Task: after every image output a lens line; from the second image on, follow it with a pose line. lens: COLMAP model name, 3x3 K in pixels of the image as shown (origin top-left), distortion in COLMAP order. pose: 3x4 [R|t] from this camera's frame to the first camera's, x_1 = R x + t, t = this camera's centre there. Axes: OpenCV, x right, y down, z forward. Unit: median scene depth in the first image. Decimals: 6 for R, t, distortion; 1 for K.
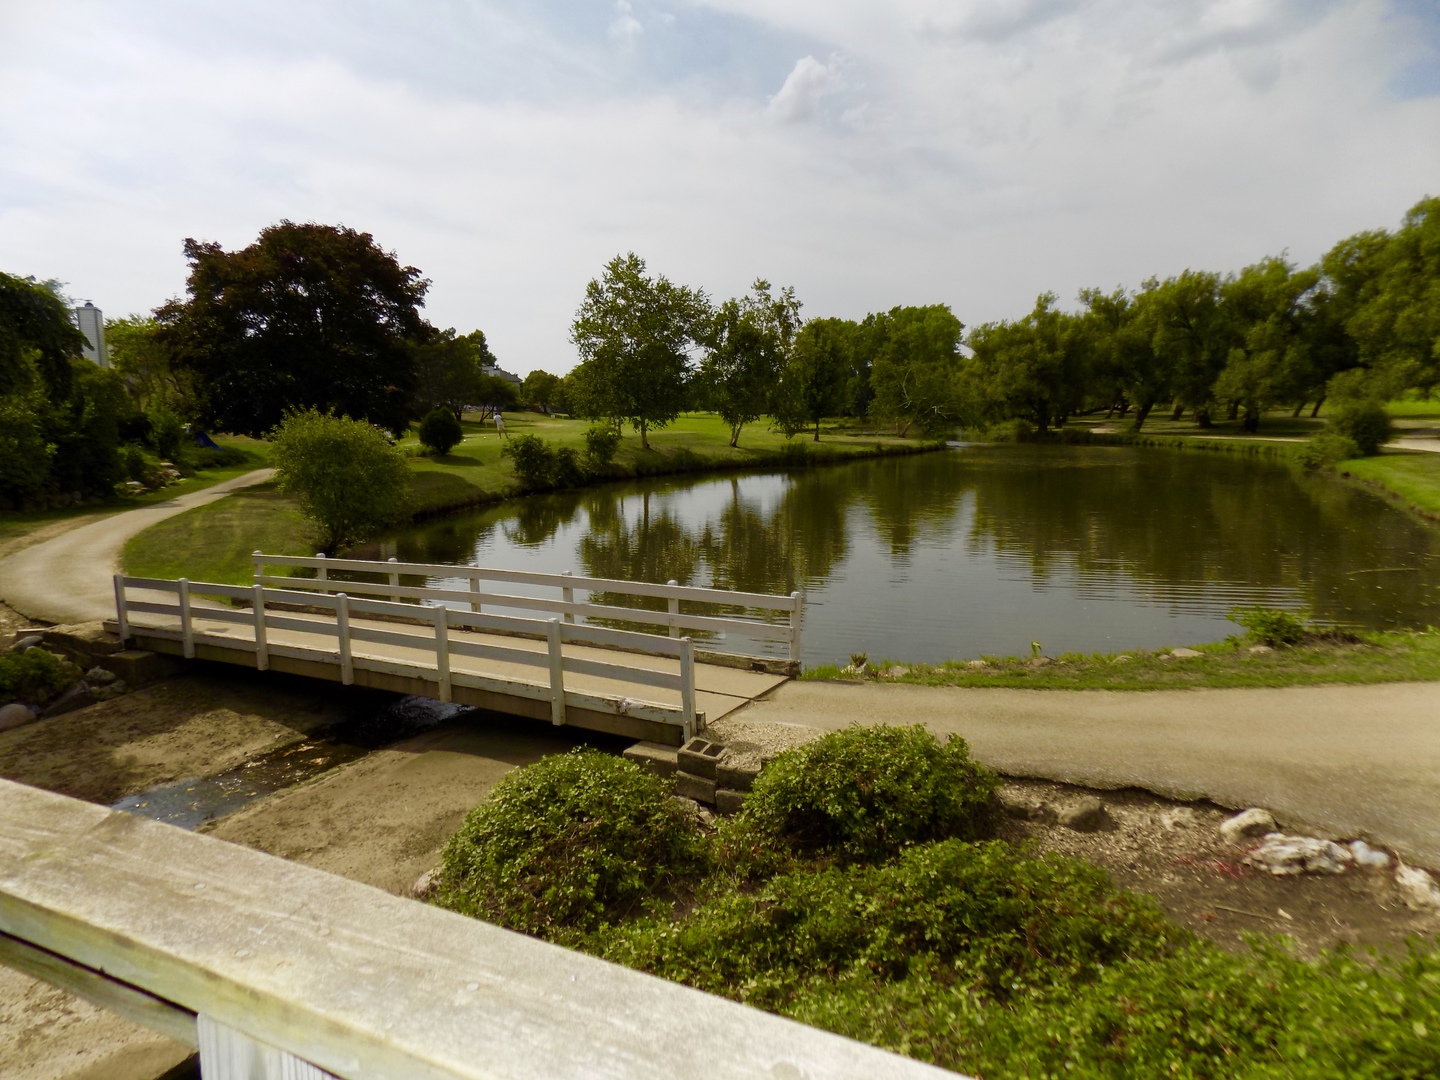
lens RADIAL K [[964.6, 0, 720.0], [0, 964.6, 540.0], [0, 0, 1]] dist [-0.086536, 0.095027]
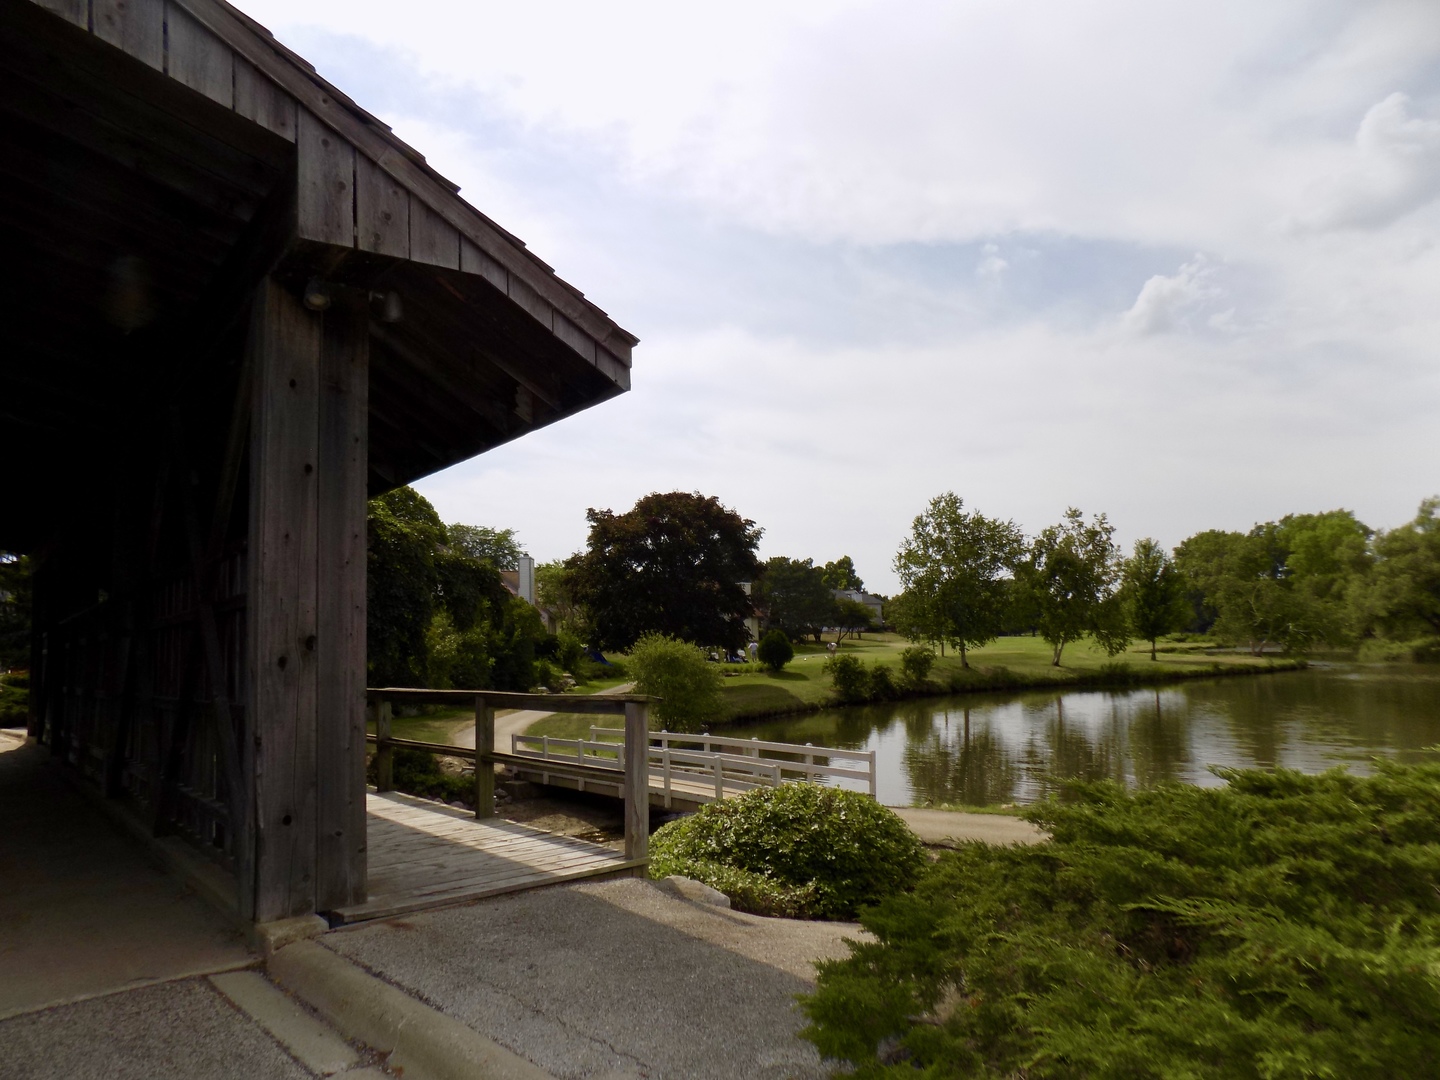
lens RADIAL K [[964.6, 0, 720.0], [0, 964.6, 540.0], [0, 0, 1]] dist [-0.086536, 0.095027]
pose [[0.926448, -0.042457, -0.374022, 0.083890], [-0.043253, 0.975031, -0.217817, 0.013267], [0.373930, 0.217974, 0.901479, -0.112291]]
